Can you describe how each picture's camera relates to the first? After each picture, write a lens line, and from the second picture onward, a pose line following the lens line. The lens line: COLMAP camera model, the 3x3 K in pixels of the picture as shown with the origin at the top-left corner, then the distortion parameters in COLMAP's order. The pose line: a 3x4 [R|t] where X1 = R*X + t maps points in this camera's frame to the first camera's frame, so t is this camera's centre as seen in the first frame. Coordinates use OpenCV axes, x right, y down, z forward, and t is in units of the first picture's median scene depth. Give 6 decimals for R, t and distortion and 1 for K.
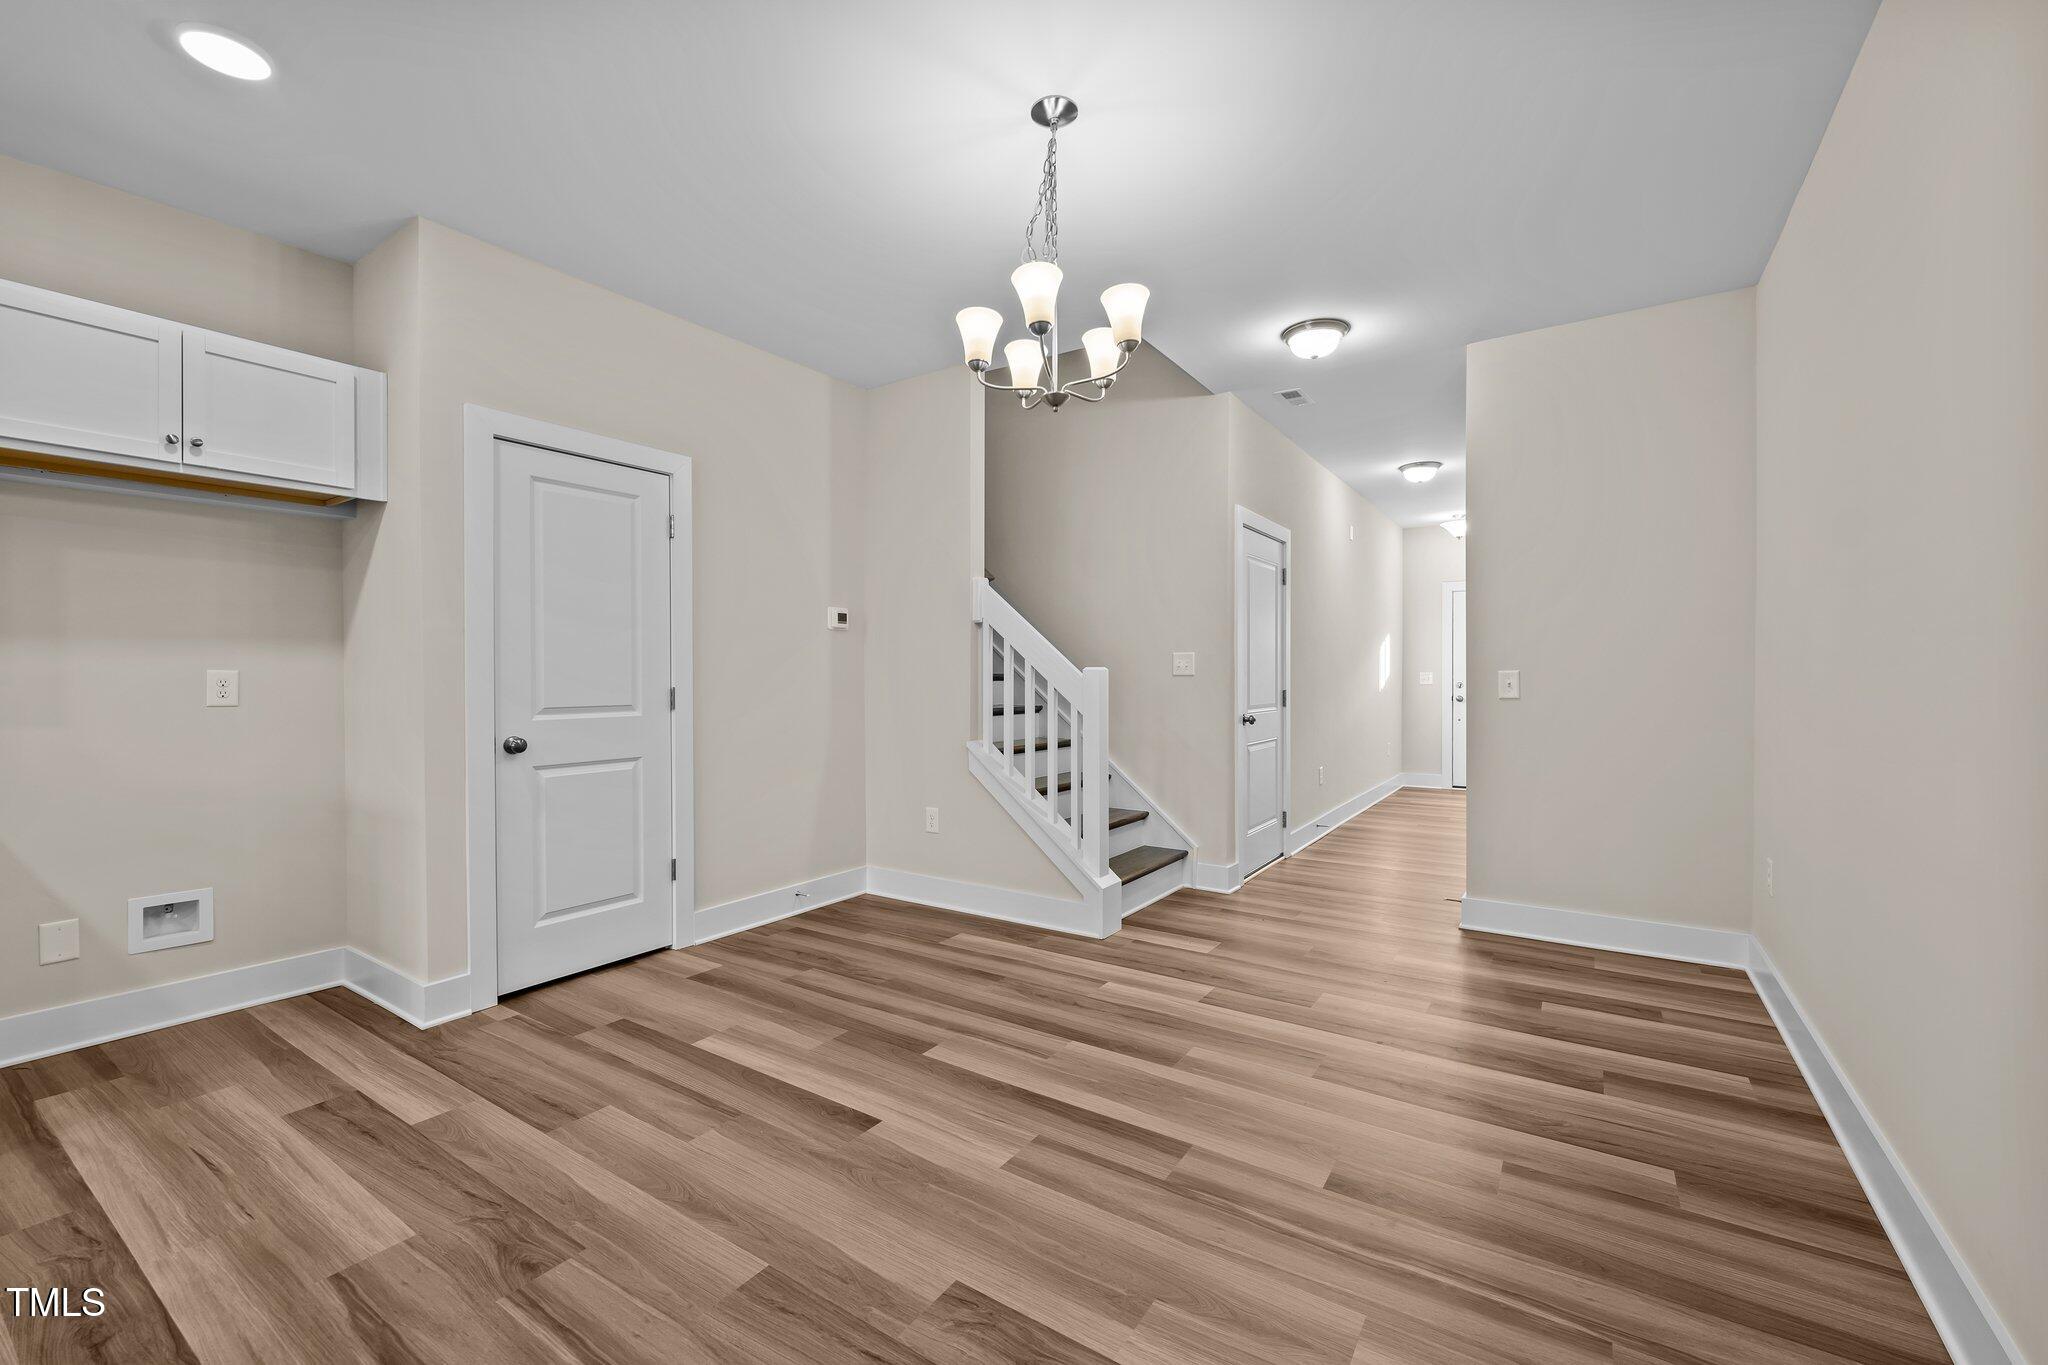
lens RADIAL K [[845.8, 0, 1018.0], [0, 845.8, 673.7], [0, 0, 1]] dist [0.001118, -0.000623]
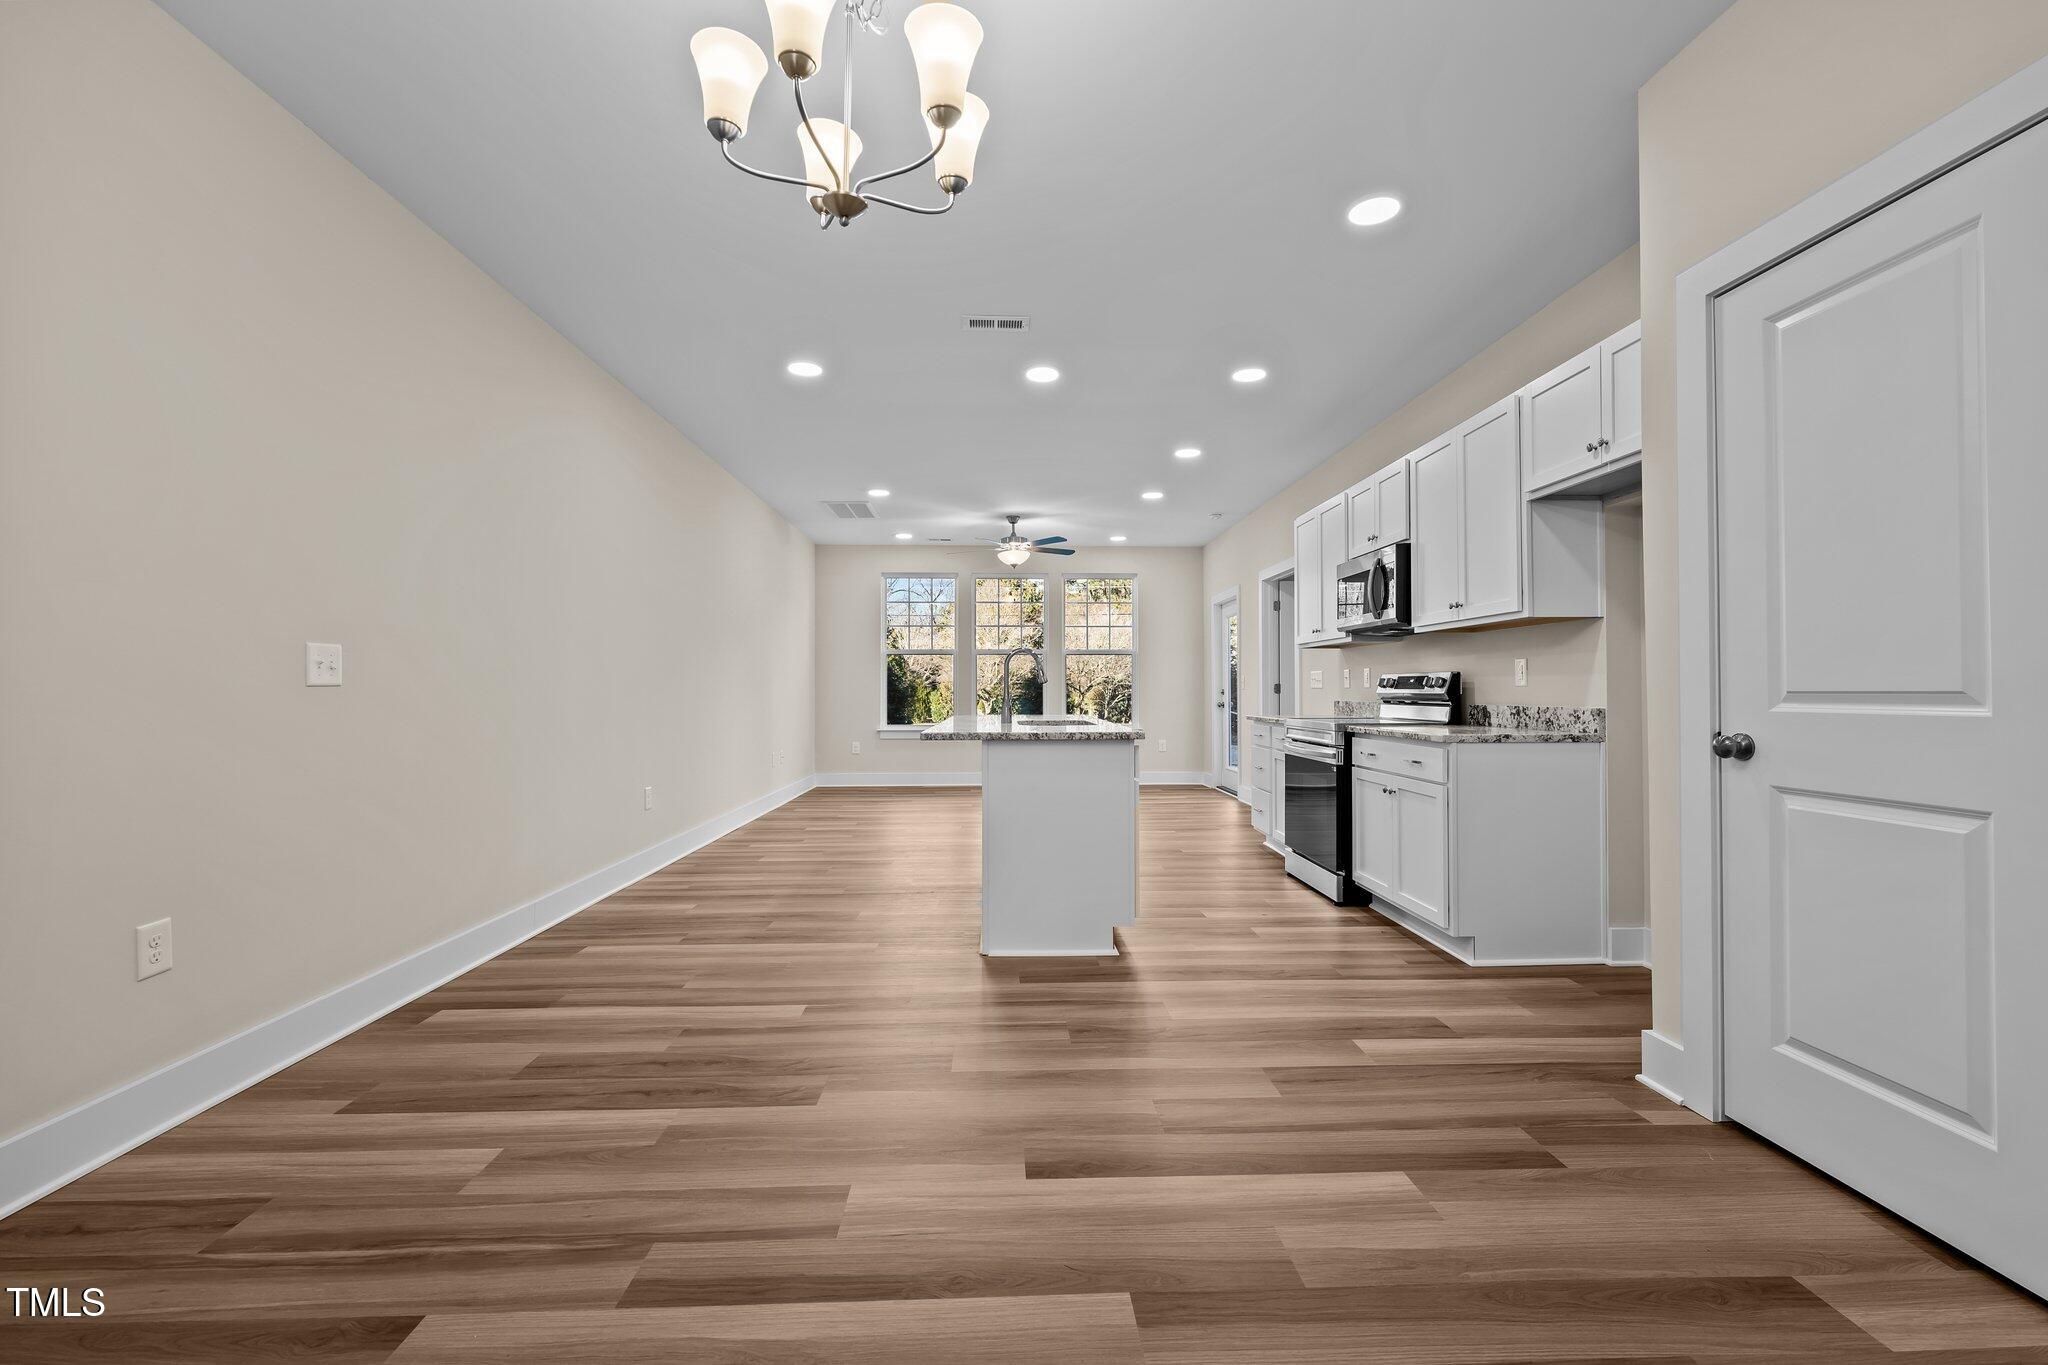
lens RADIAL K [[845.8, 0, 1017.8], [0, 845.8, 680.6], [0, 0, 1]] dist [0.001118, -0.000623]
pose [[-0.810511, -0.004918, -0.585703, 0.247752], [0.001573, 0.999943, -0.010573, 0.041169], [0.585721, -0.009491, -0.810457, 1.252507]]
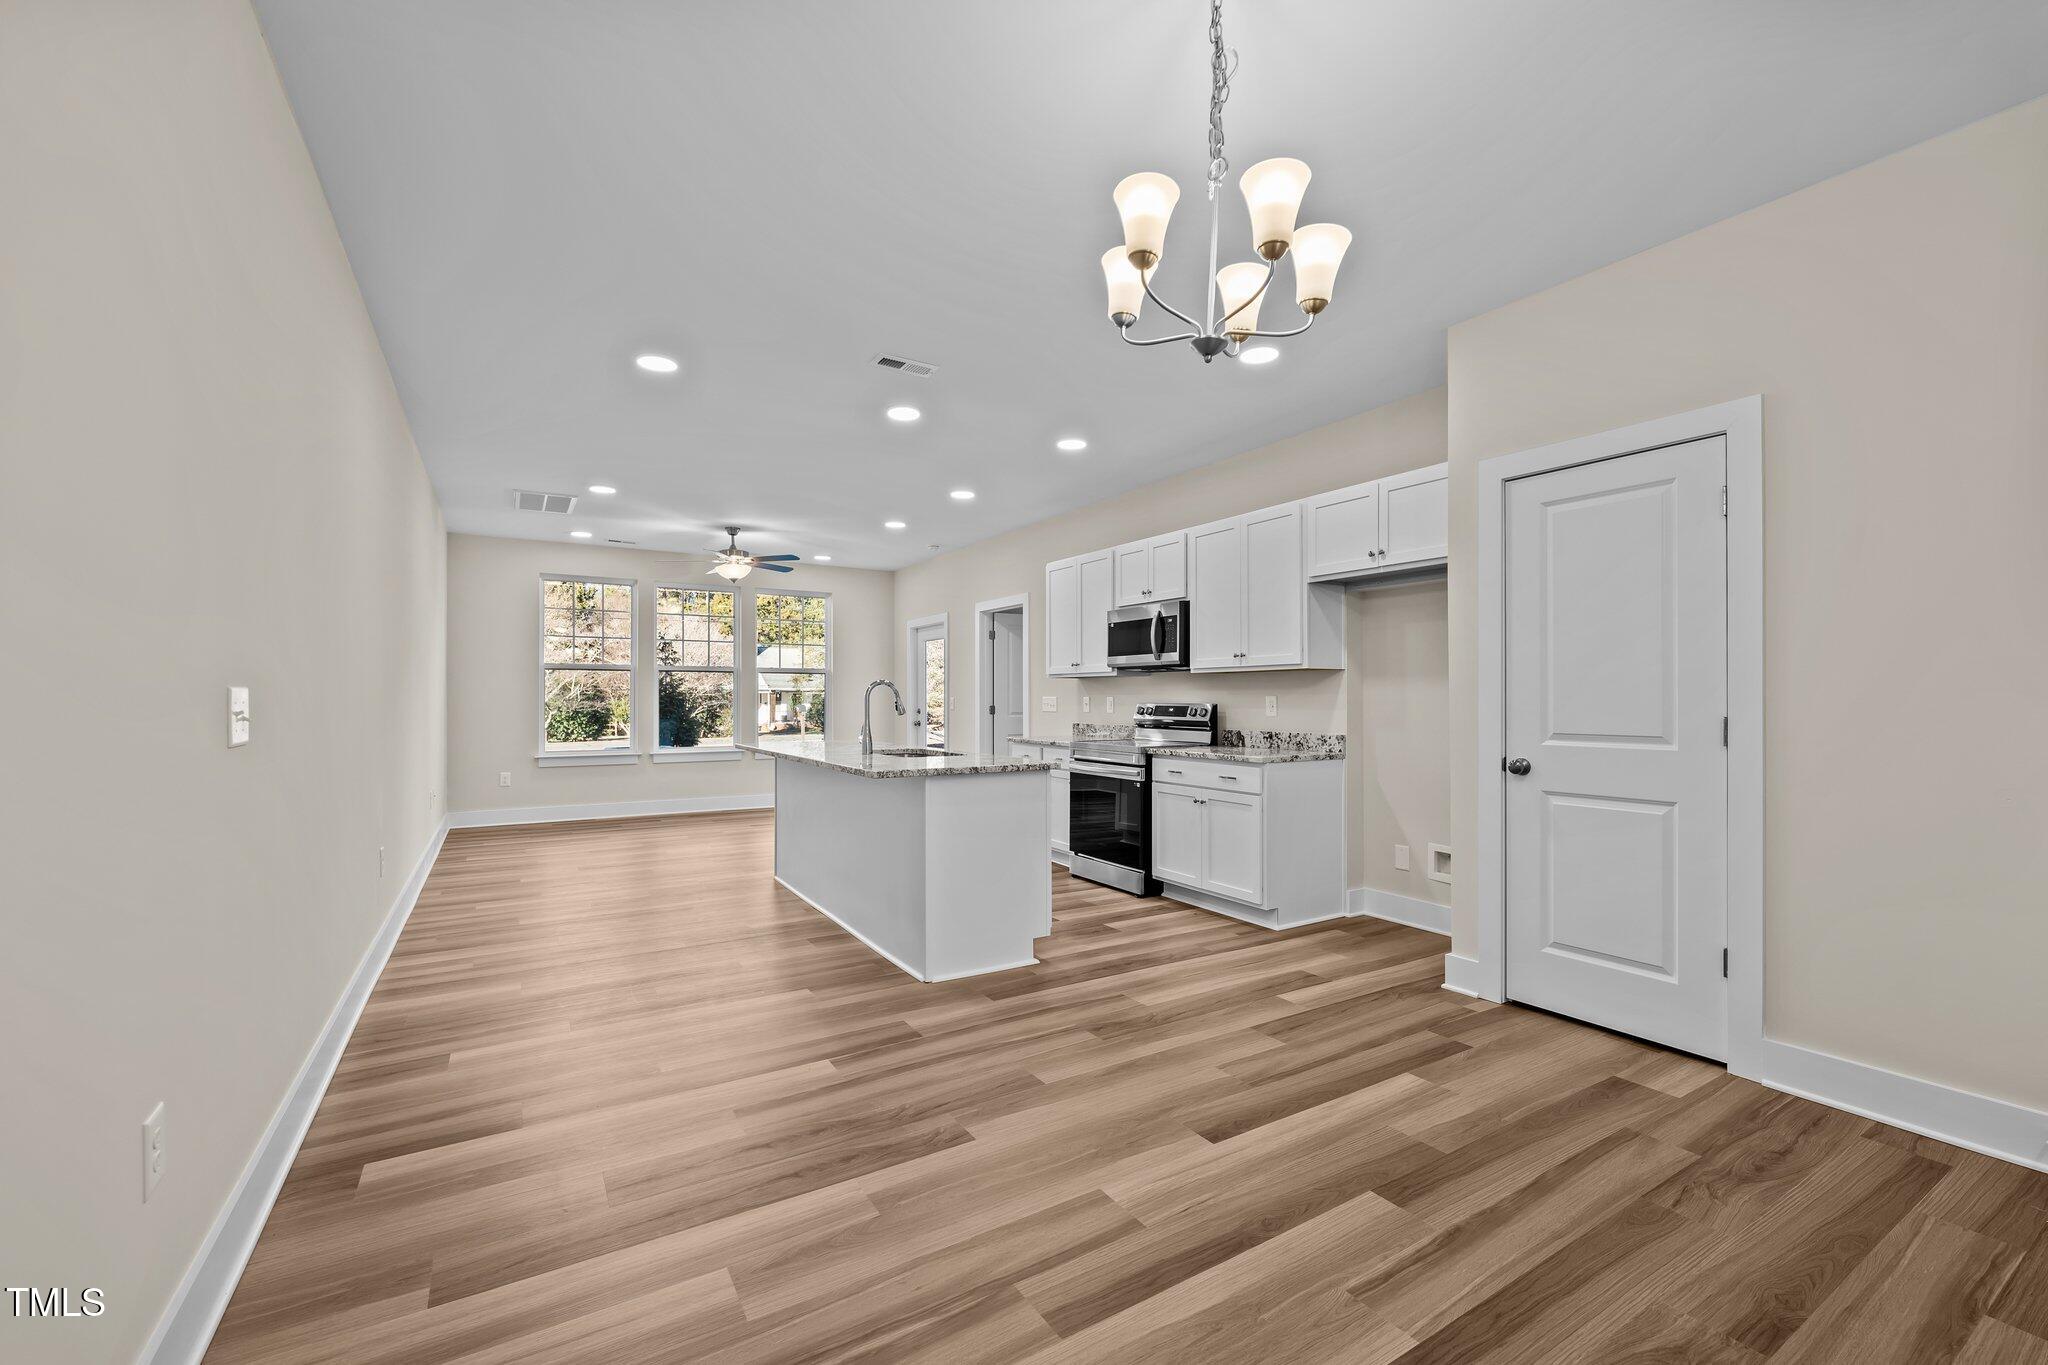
lens RADIAL K [[845.8, 0, 1023.0], [0, 845.8, 698.5], [0, 0, 1]] dist [0.001118, -0.000623]
pose [[-0.416343, -0.000739, -0.909207, 0.635865], [-0.001173, 0.999999, -0.000276, 0.001426], [0.909207, 0.000951, -0.416344, 0.911912]]
